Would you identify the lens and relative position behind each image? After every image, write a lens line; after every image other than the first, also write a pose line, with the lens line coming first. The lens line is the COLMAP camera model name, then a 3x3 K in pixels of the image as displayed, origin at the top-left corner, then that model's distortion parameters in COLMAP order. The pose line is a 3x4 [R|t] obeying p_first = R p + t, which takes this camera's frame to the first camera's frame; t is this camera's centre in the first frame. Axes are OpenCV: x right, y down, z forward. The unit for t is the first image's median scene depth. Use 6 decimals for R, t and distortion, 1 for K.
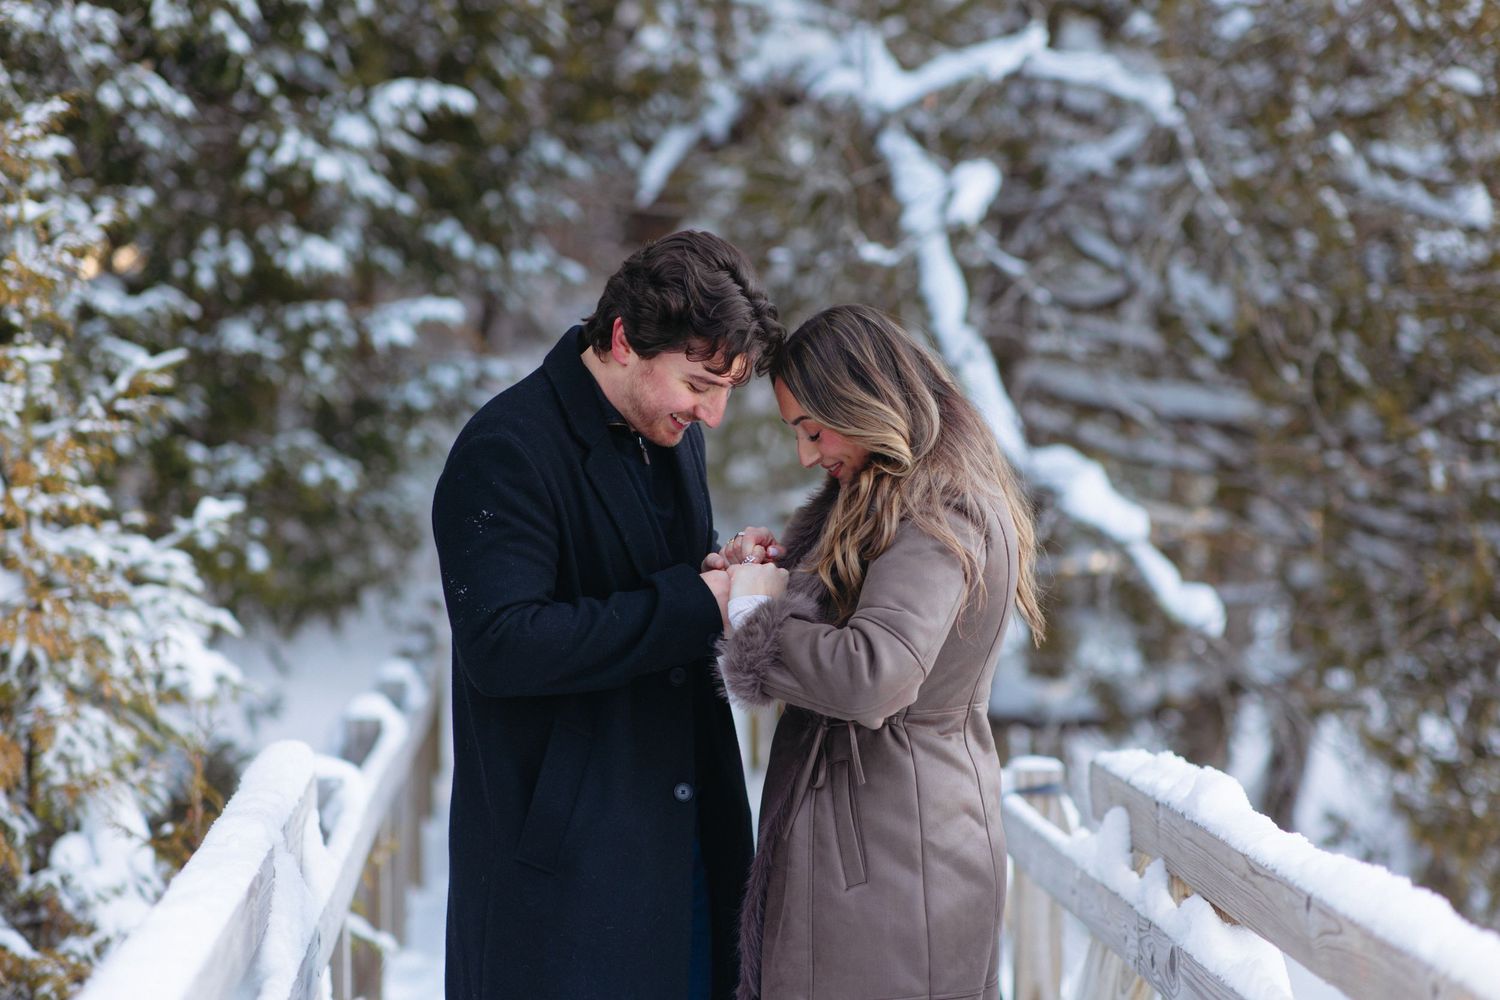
lens RADIAL K [[3480.3, 0, 751.7], [0, 3480.3, 499.7], [0, 0, 1]] dist [-0.020721, 0.000000]
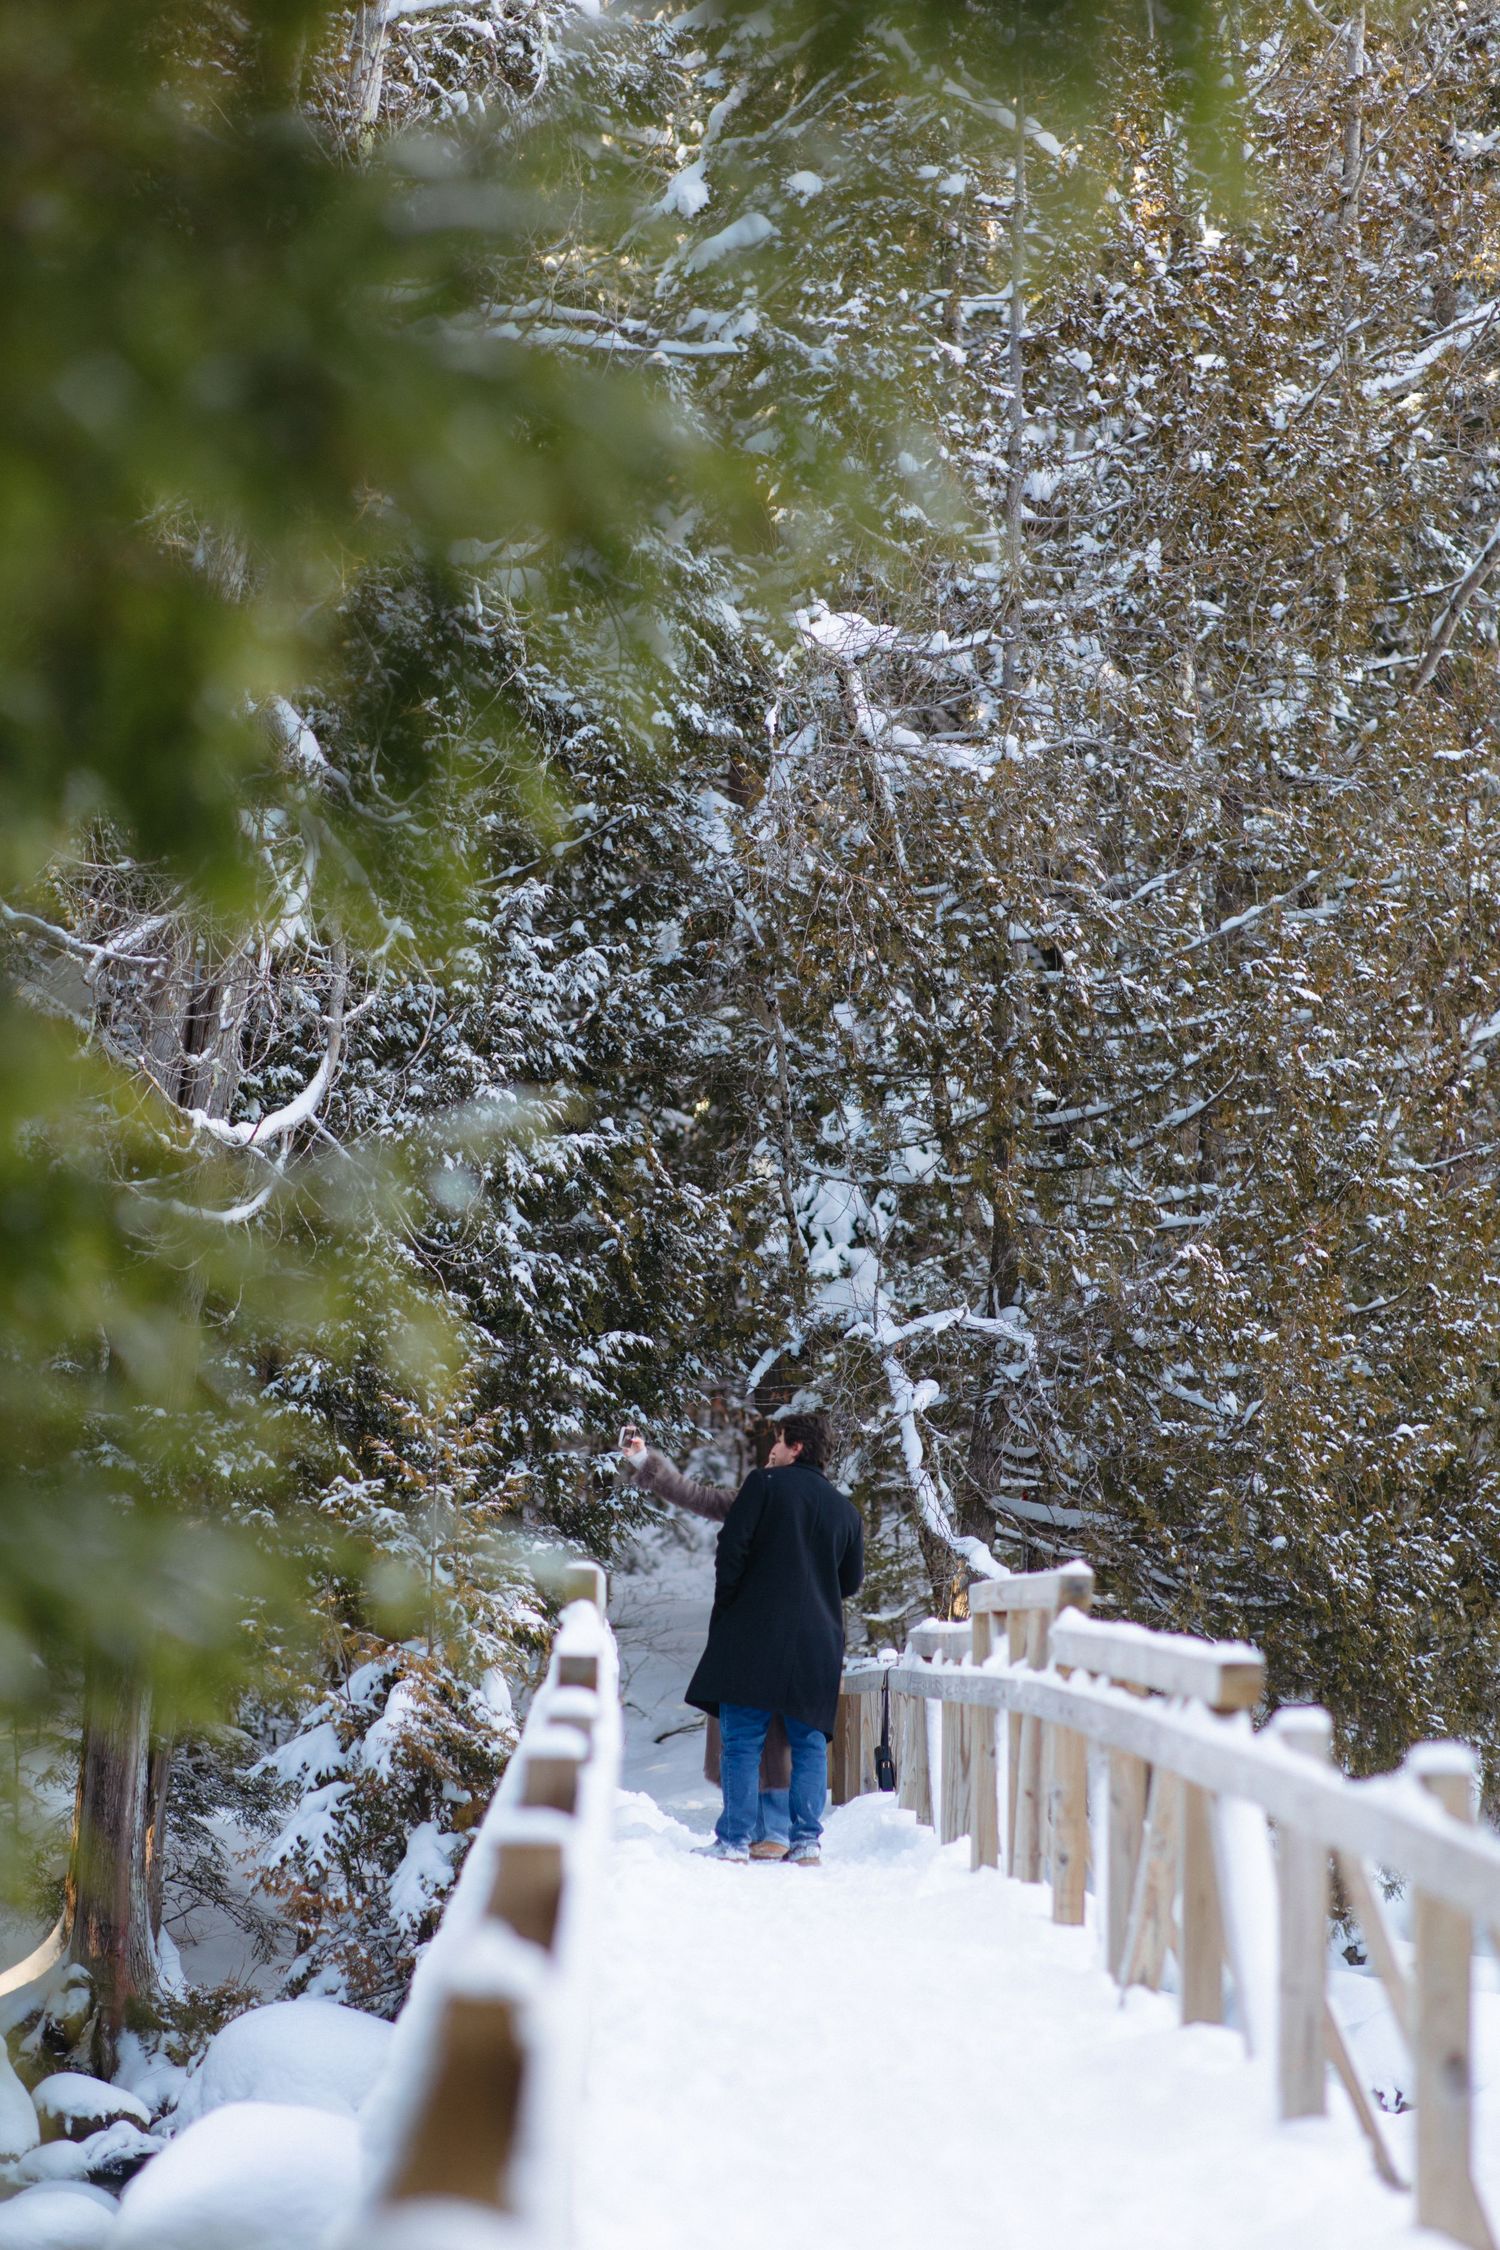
lens RADIAL K [[5220.4, 0, 752.2], [0, 5220.4, 1125.5], [0, 0, 1]] dist [-0.020721, 0.000000]
pose [[0.999025, 0.013272, -0.042104, 0.085900], [-0.018205, 0.992723, -0.119036, 0.098887], [0.040218, 0.119686, 0.991997, -1.739050]]
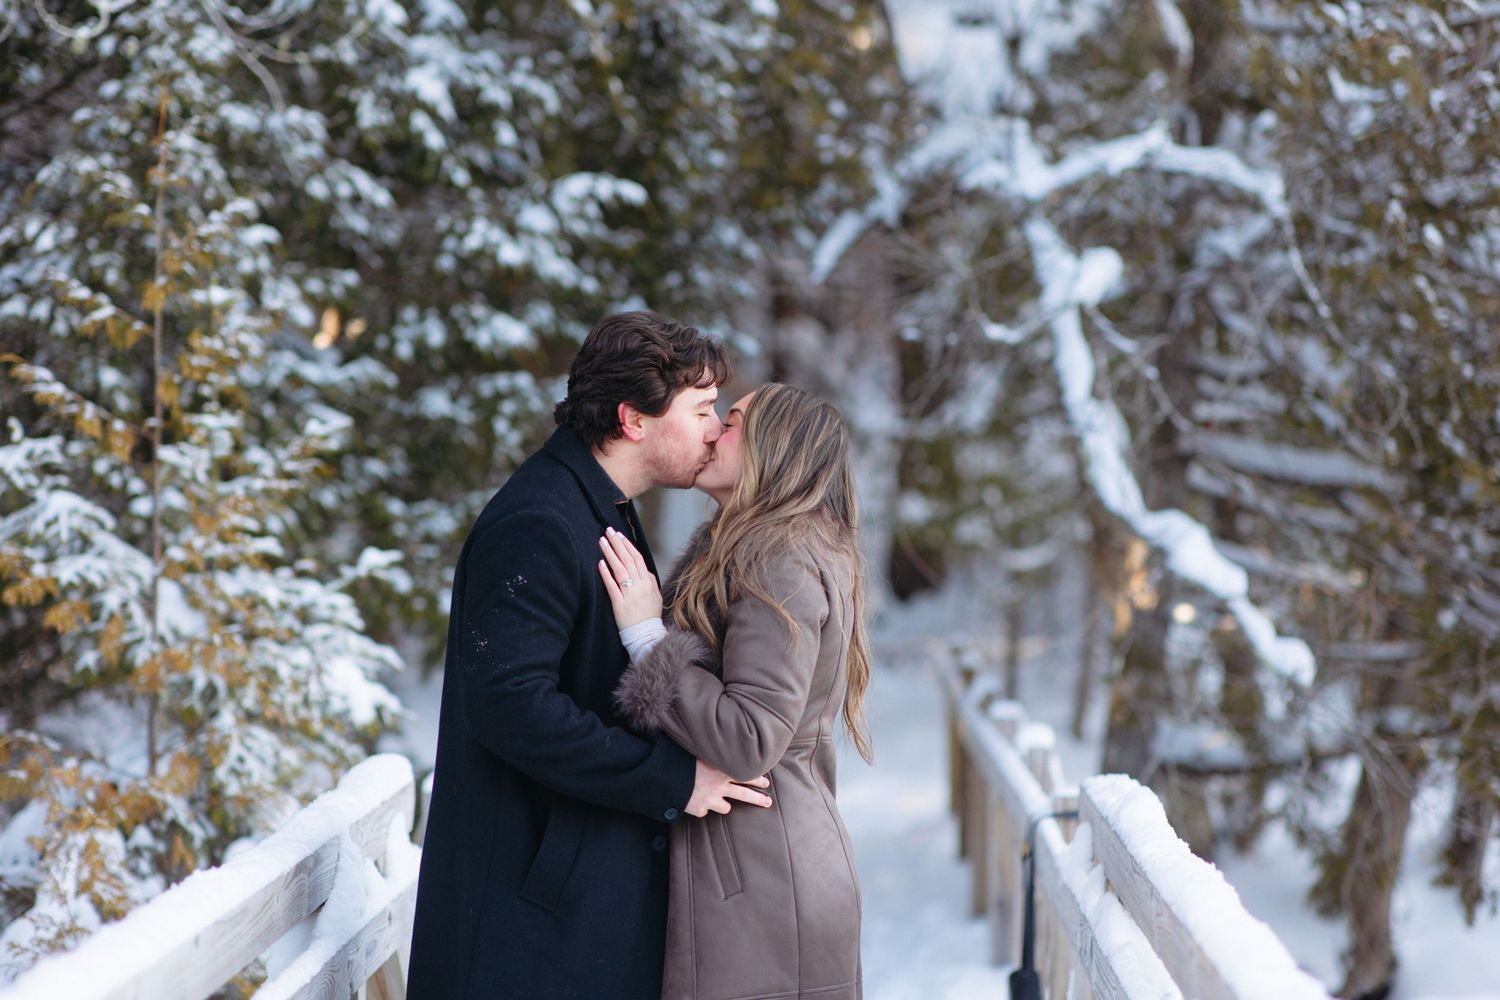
lens RADIAL K [[3480.3, 0, 744.1], [0, 3480.3, 500.2], [0, 0, 1]] dist [-0.020721, 0.000000]
pose [[0.995167, 0.010232, -0.097665, 0.060727], [-0.011784, 0.999813, -0.015333, -0.000031], [0.097490, 0.016409, 0.995101, -0.097615]]
